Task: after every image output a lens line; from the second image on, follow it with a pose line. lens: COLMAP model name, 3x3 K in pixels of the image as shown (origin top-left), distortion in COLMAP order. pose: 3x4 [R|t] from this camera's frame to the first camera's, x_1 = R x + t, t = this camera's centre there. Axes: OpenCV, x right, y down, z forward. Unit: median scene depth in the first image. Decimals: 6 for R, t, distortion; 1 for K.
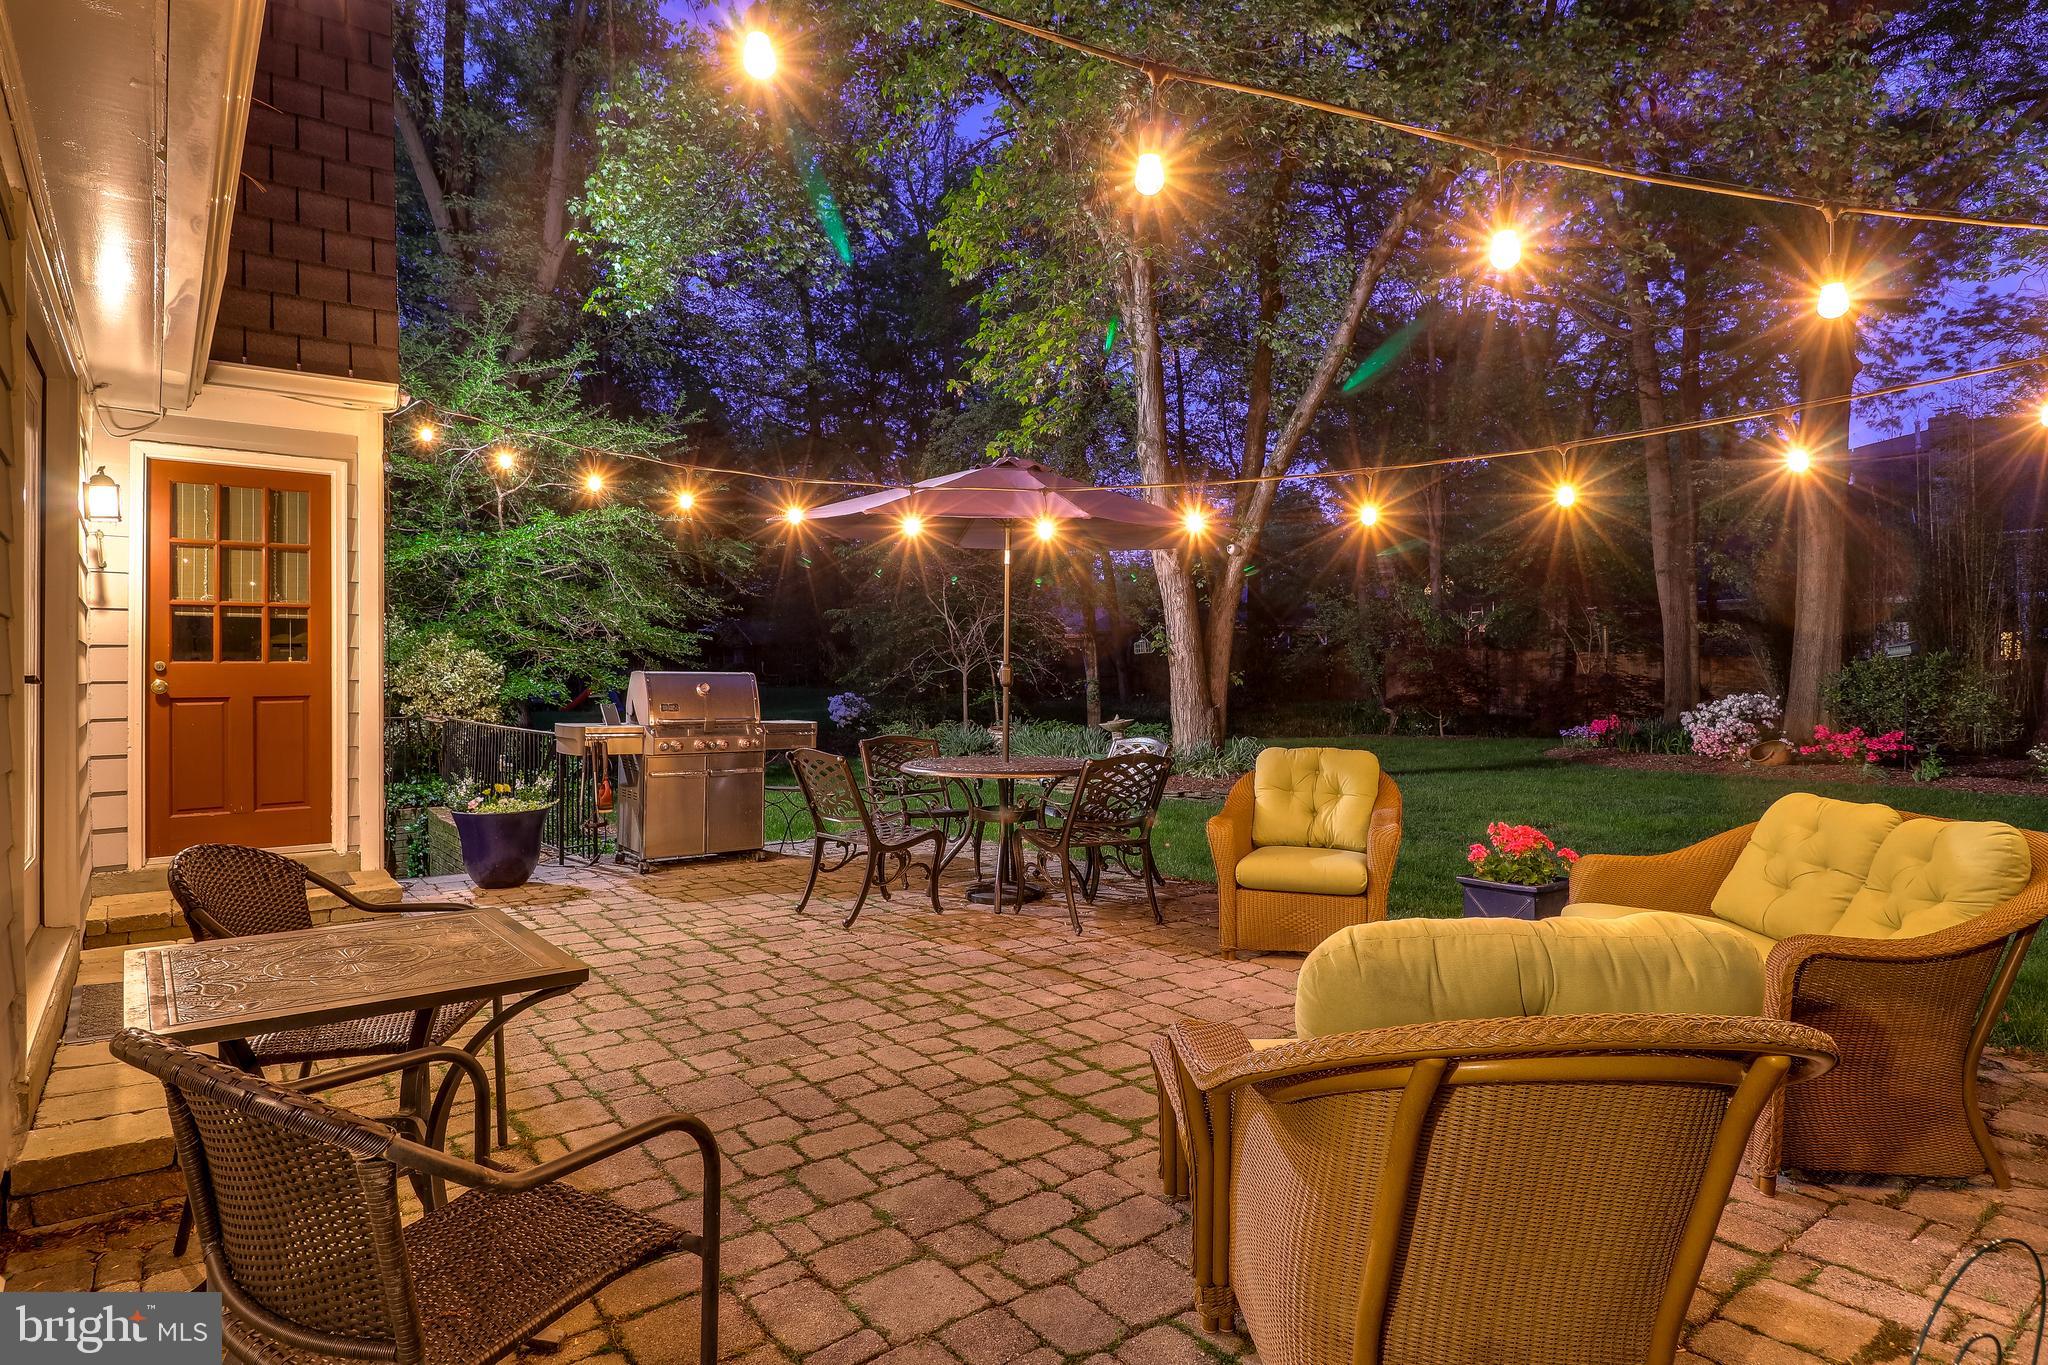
lens RADIAL K [[1135.4, 0, 1025.6], [0, 1135.4, 662.5], [0, 0, 1]] dist [-0.006051, 0.001950]
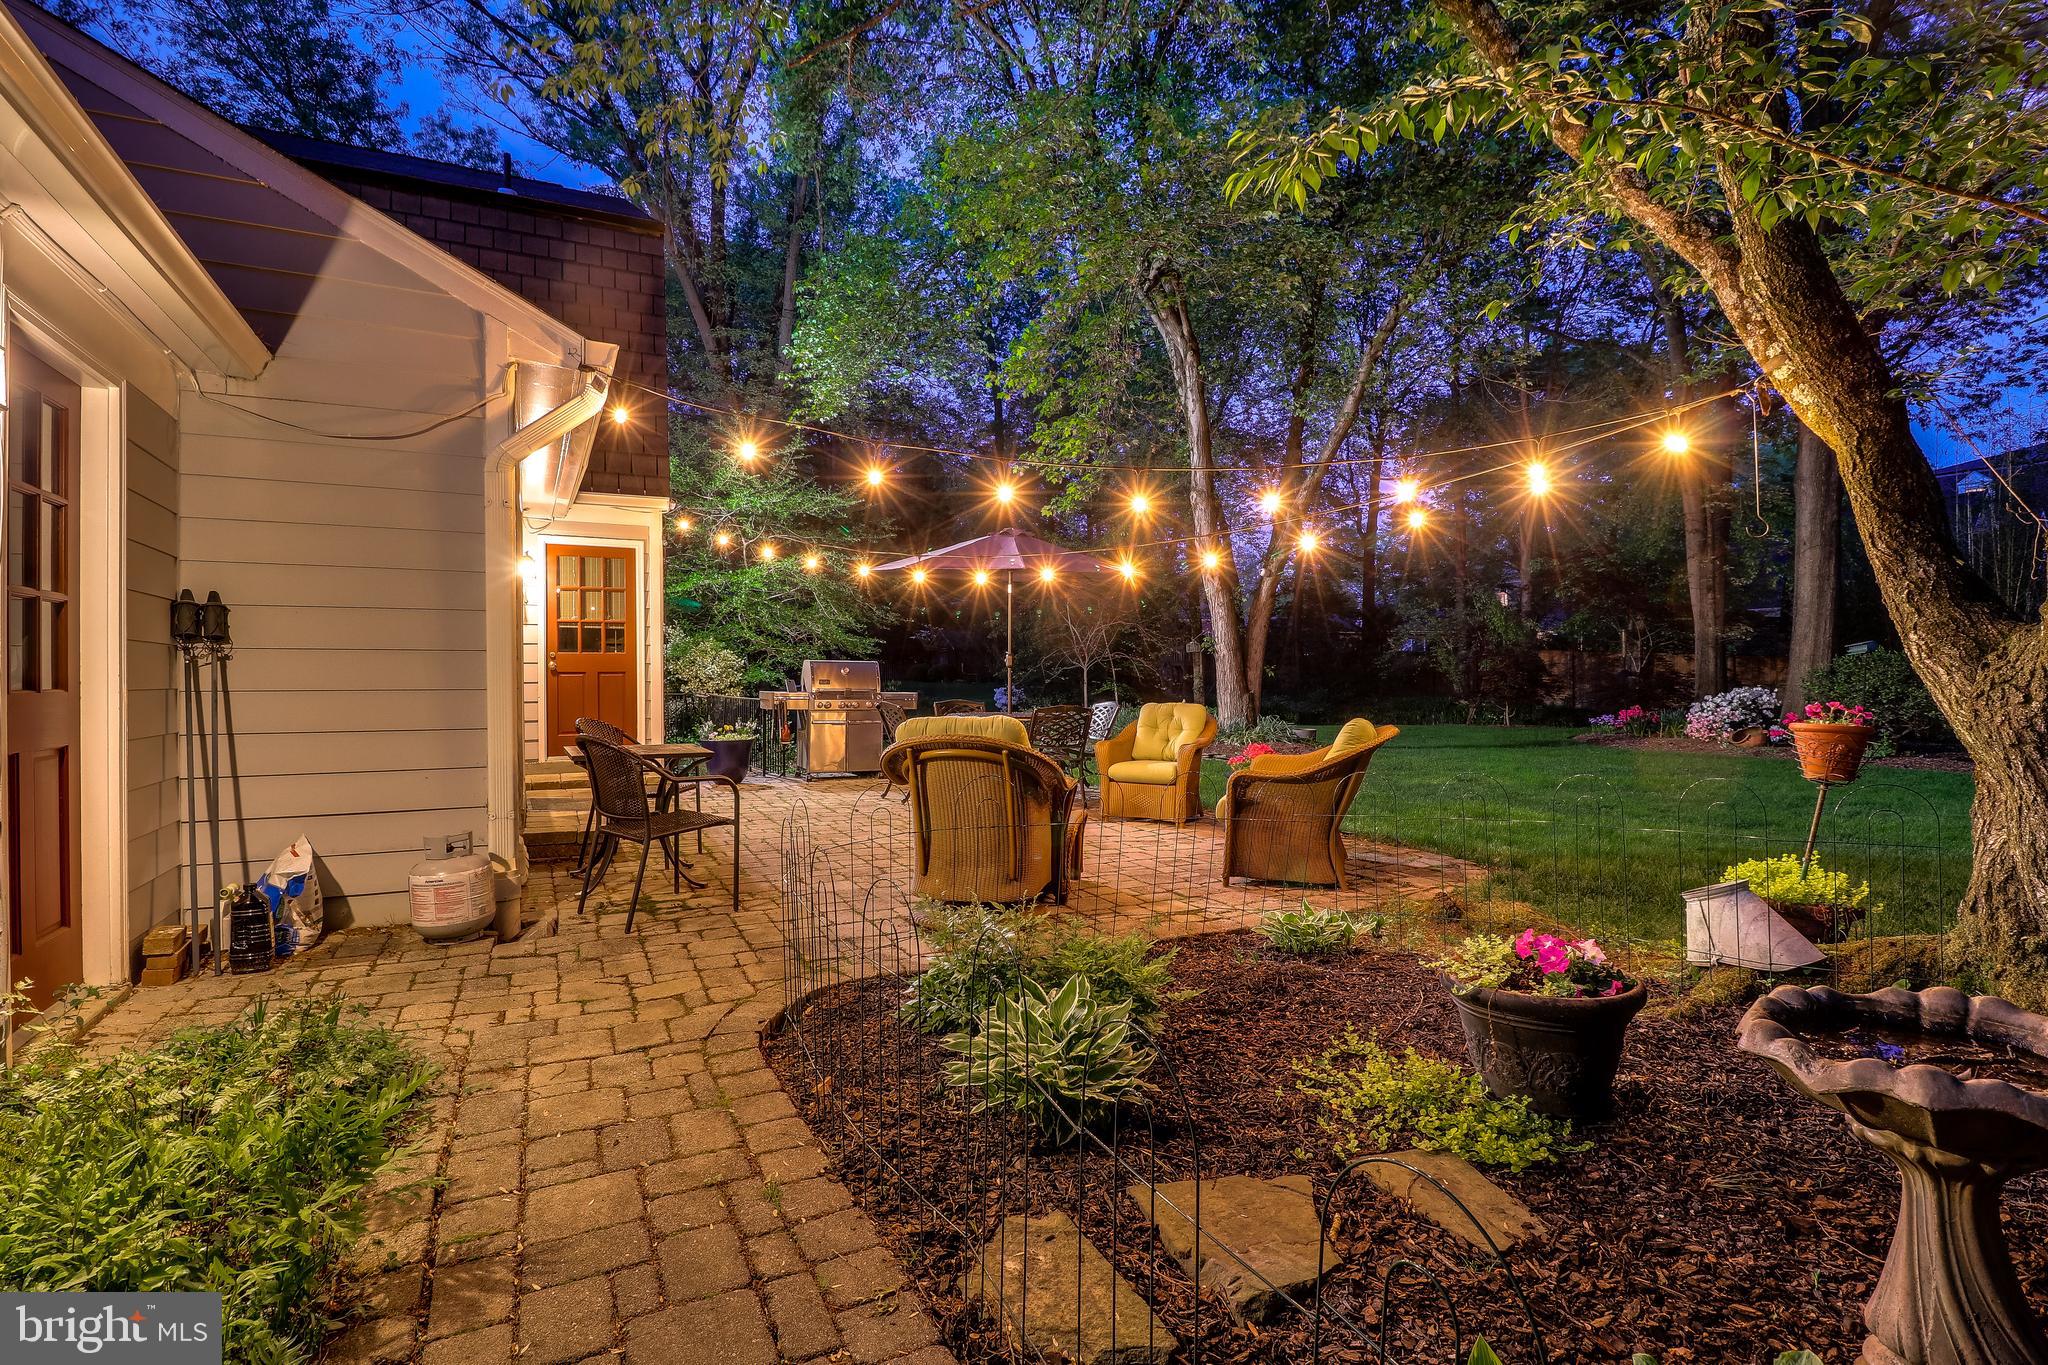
lens RADIAL K [[1010.0, 0, 1010.1], [0, 1010.0, 686.2], [0, 0, 1]] dist [-0.008482, -0.003401]
pose [[0.979756, 0.004992, -0.200134, 0.295031], [-0.001031, 0.999802, 0.019892, 0.020226], [0.200194, -0.019283, 0.979566, -0.460378]]
